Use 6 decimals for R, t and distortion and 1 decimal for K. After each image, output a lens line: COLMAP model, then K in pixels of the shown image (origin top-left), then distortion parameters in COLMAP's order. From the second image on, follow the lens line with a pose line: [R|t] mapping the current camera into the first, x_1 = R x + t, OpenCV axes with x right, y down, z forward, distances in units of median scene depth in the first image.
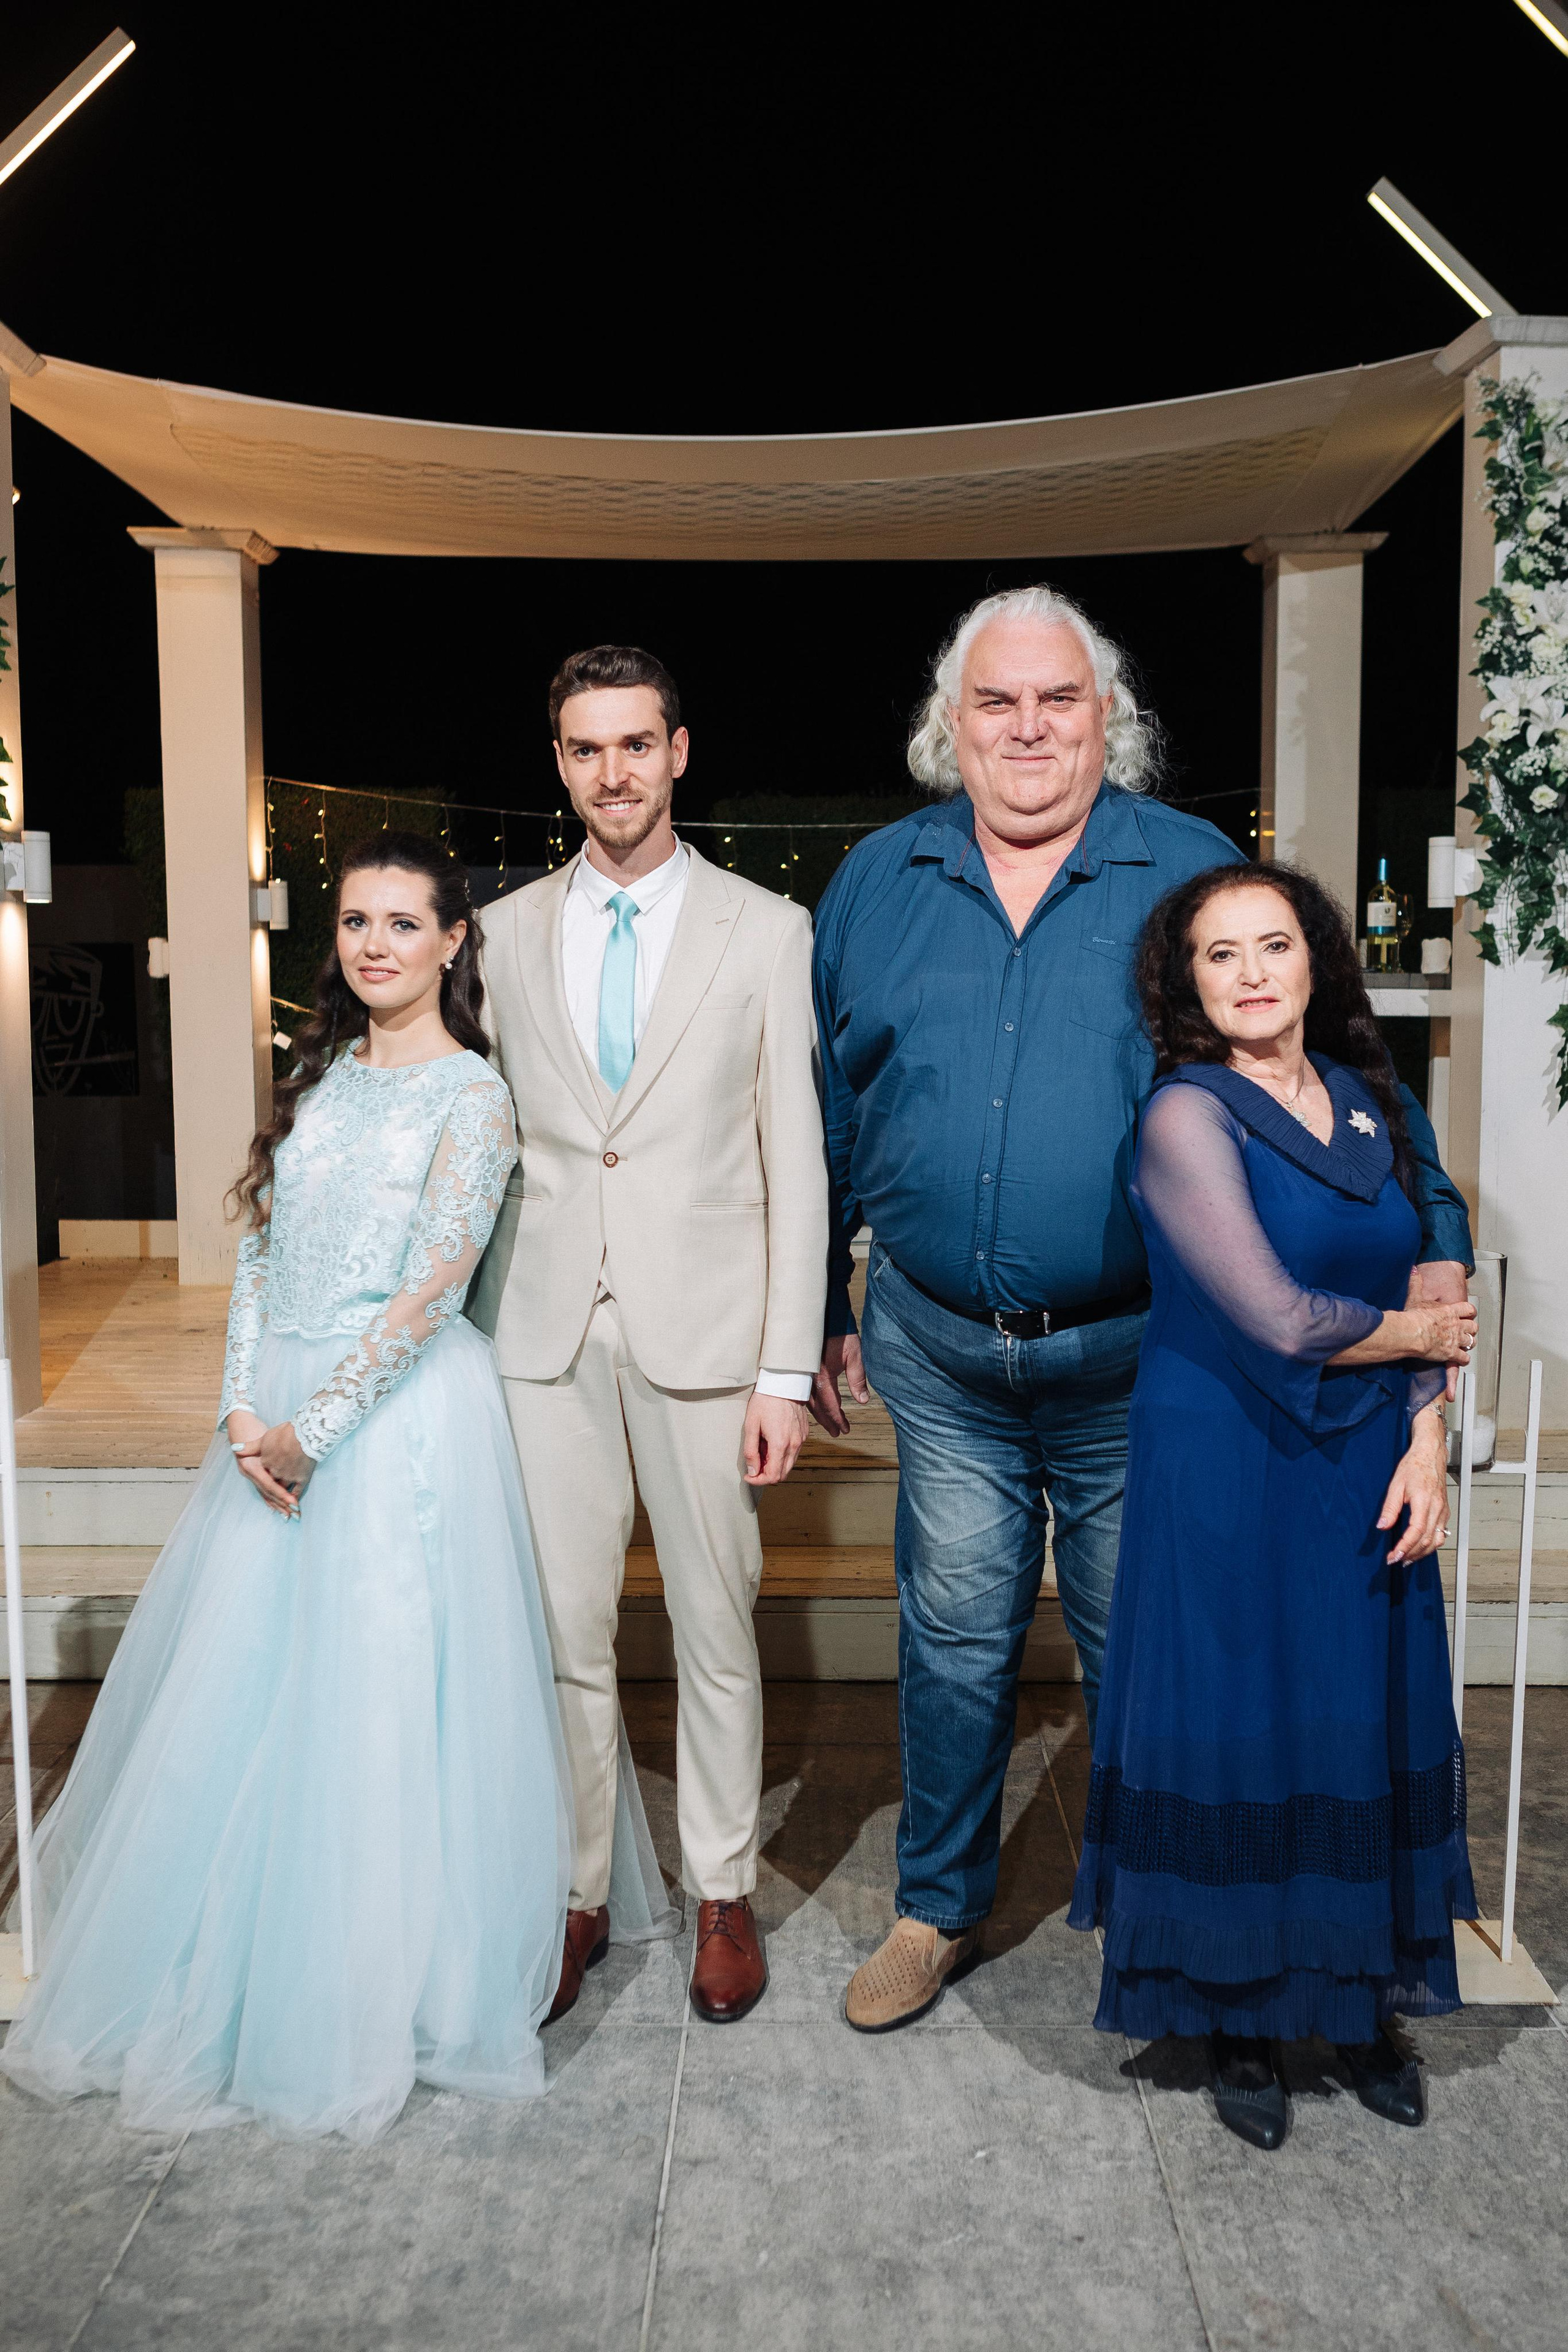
lens RADIAL K [[2377.3, 0, 820.8], [0, 2377.3, 1269.6], [0, 0, 1]] dist [0.026195, -0.016186]
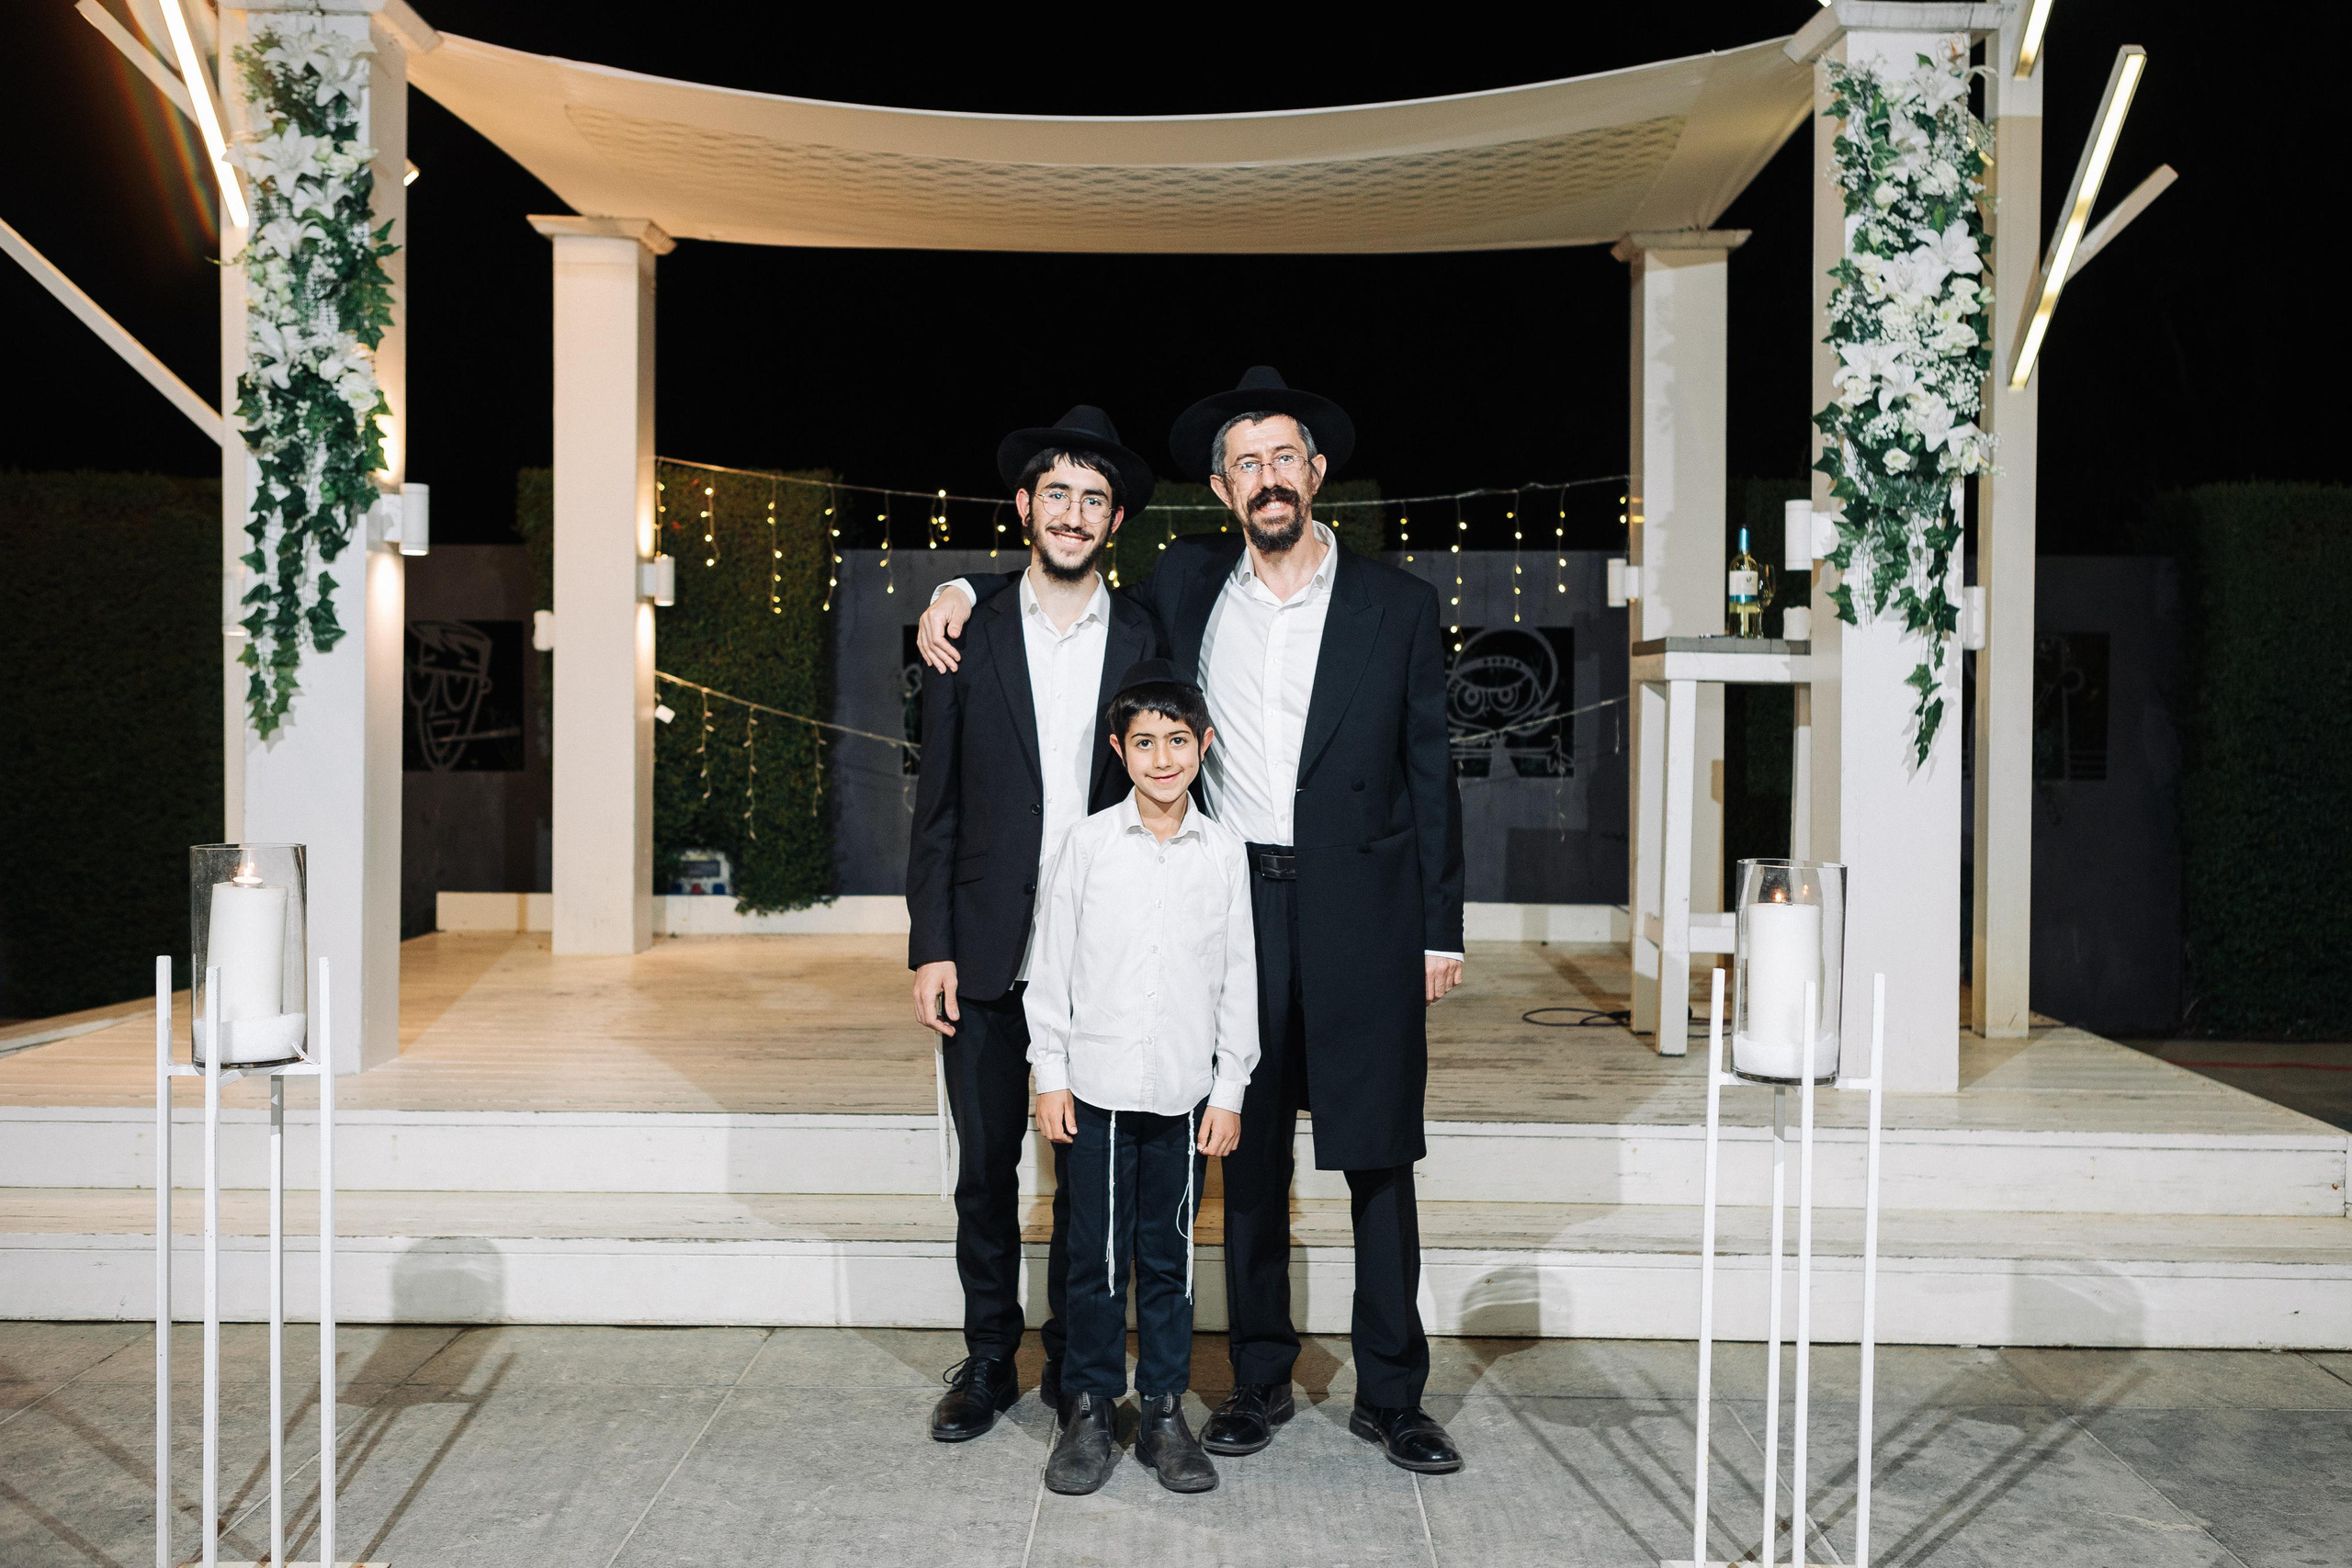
lens RADIAL K [[2350.4, 0, 1213.2], [0, 2350.4, 762.8], [0, 0, 1]] dist [0.046470, -0.064843]
pose [[0.999956, 0.008866, -0.003130, 0.016235], [-0.009123, 0.995438, -0.094975, 0.028349], [0.002274, 0.094999, 0.995475, 0.010772]]
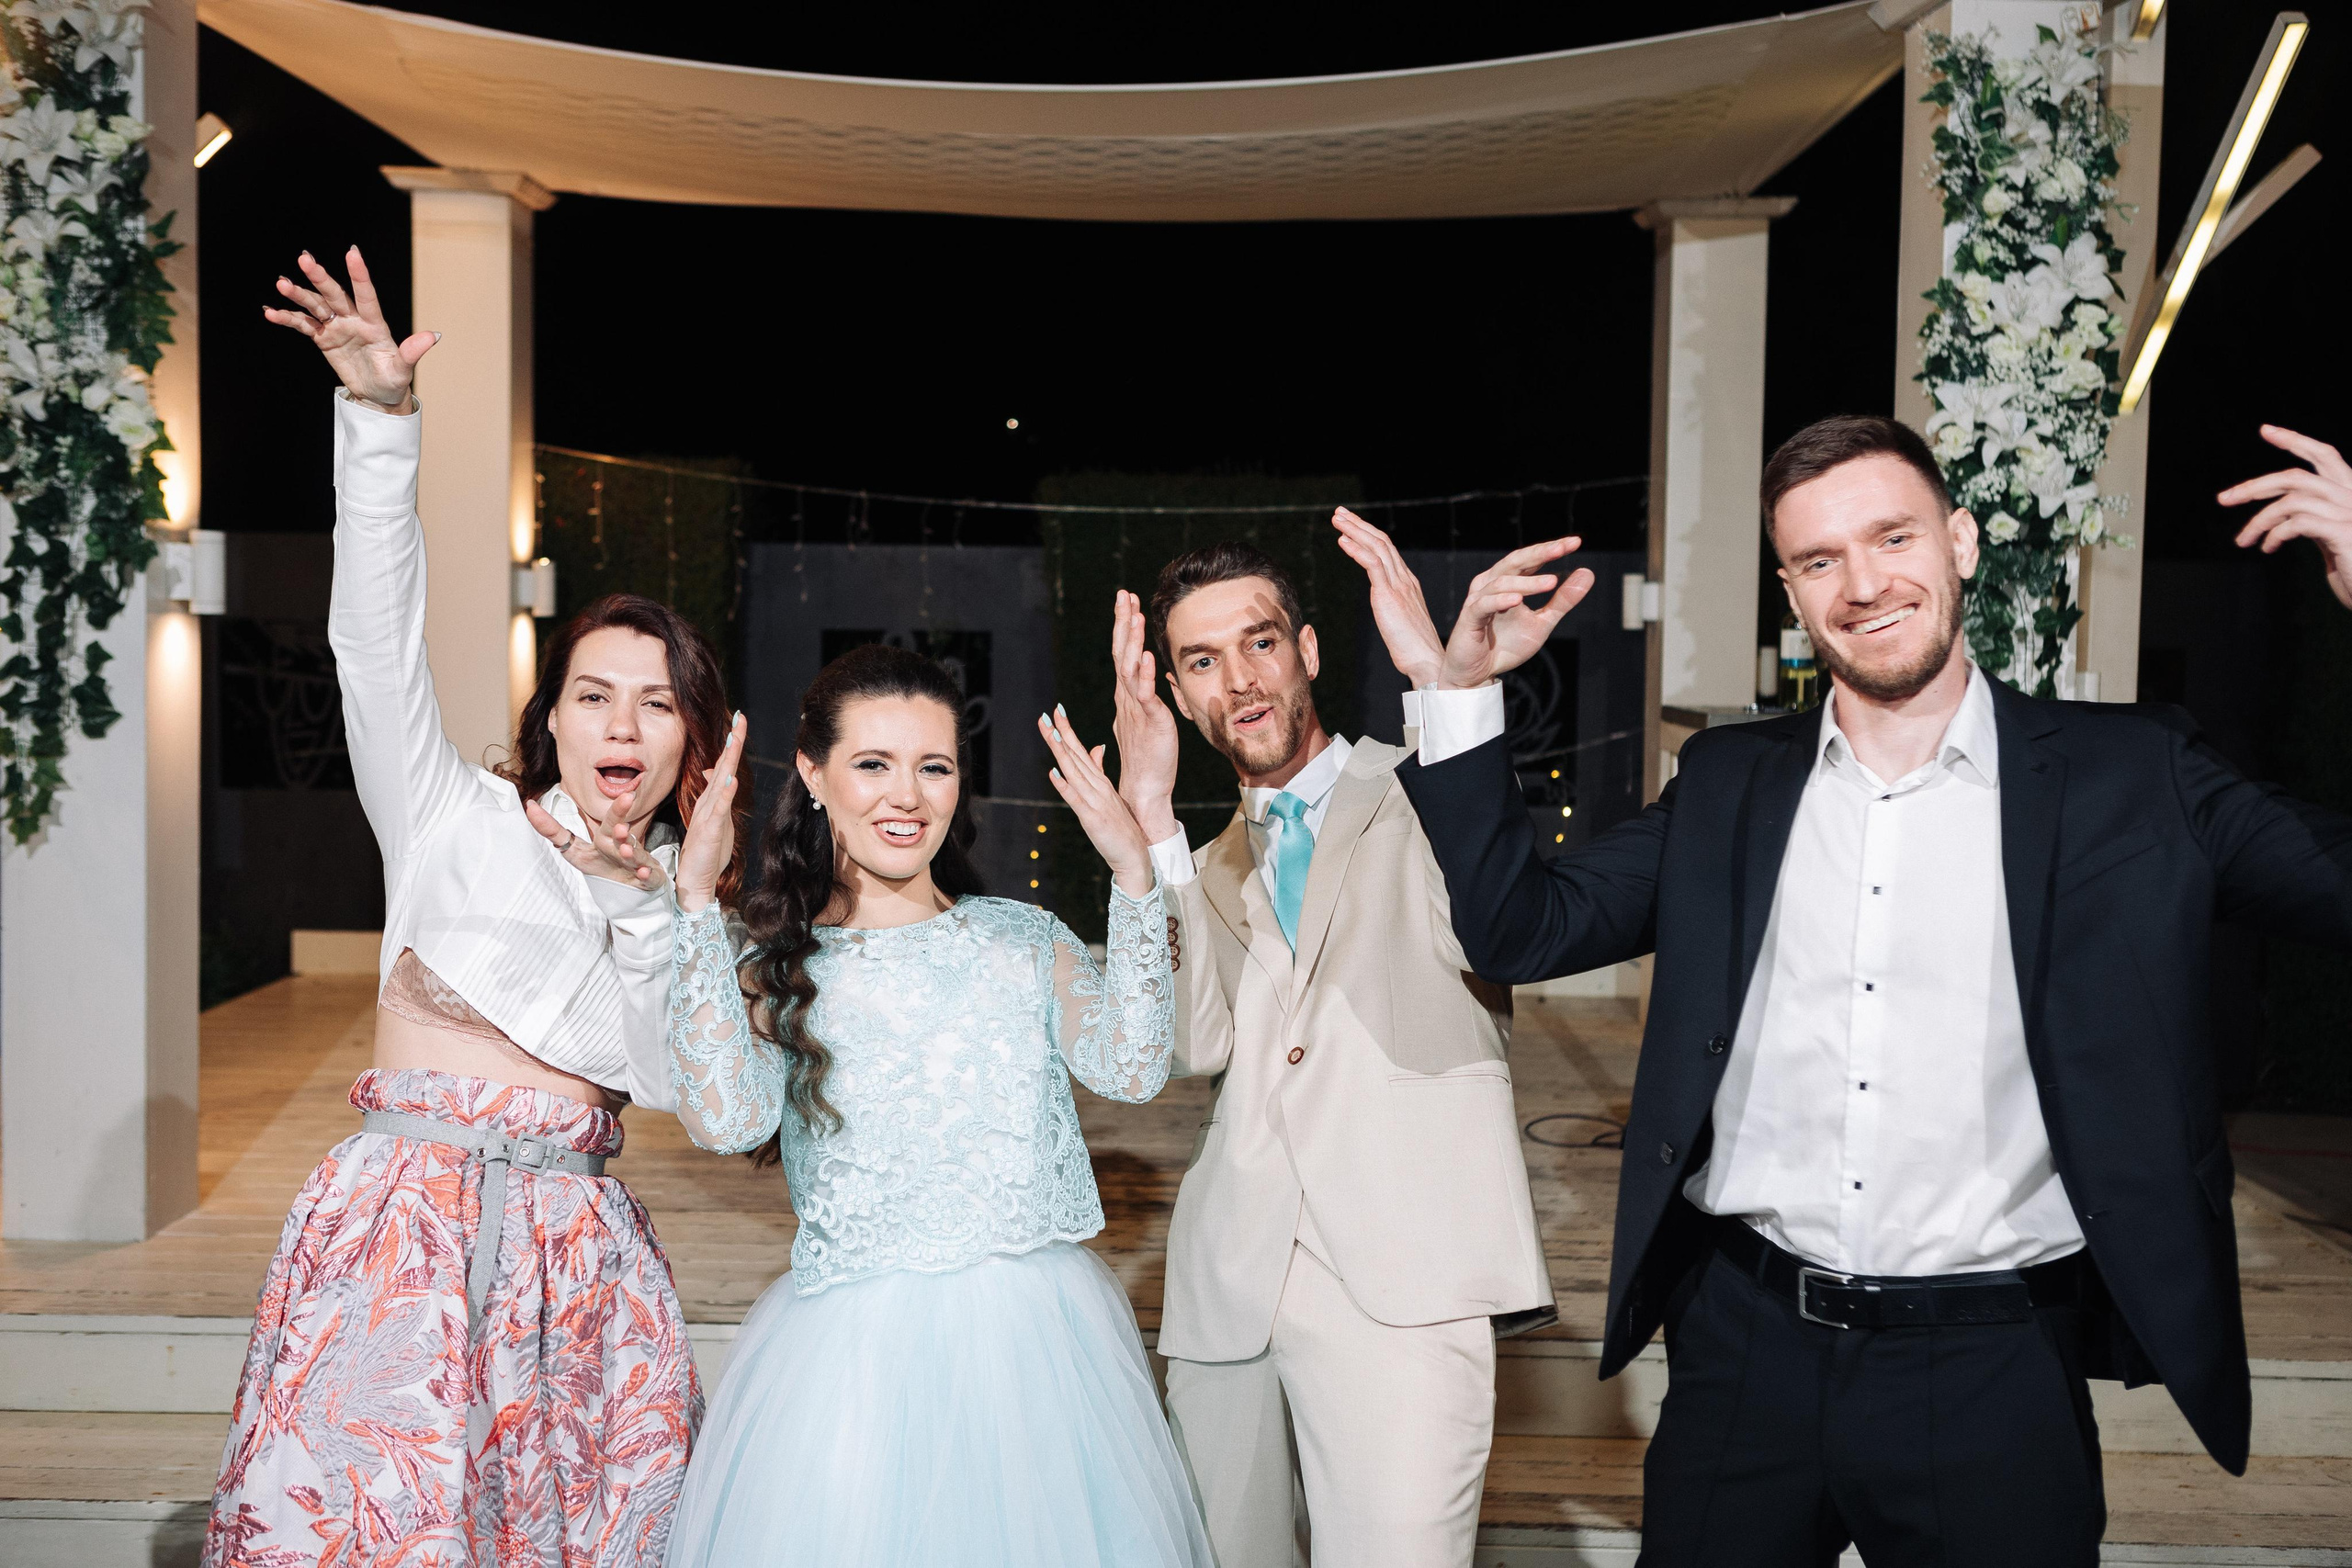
lens RADIAL K [[2441.1, 0, 1176.0], [0, 2441.1, 784.0], [0, 0, 1]] dist [0.079190, -0.120246]
pose [[0.999849, 0.017323, -0.000967, 0.015936], [-0.017350, 0.998458, -0.052740, -0.057307], [0.000052, 0.052749, 0.998608, 0.142801]]
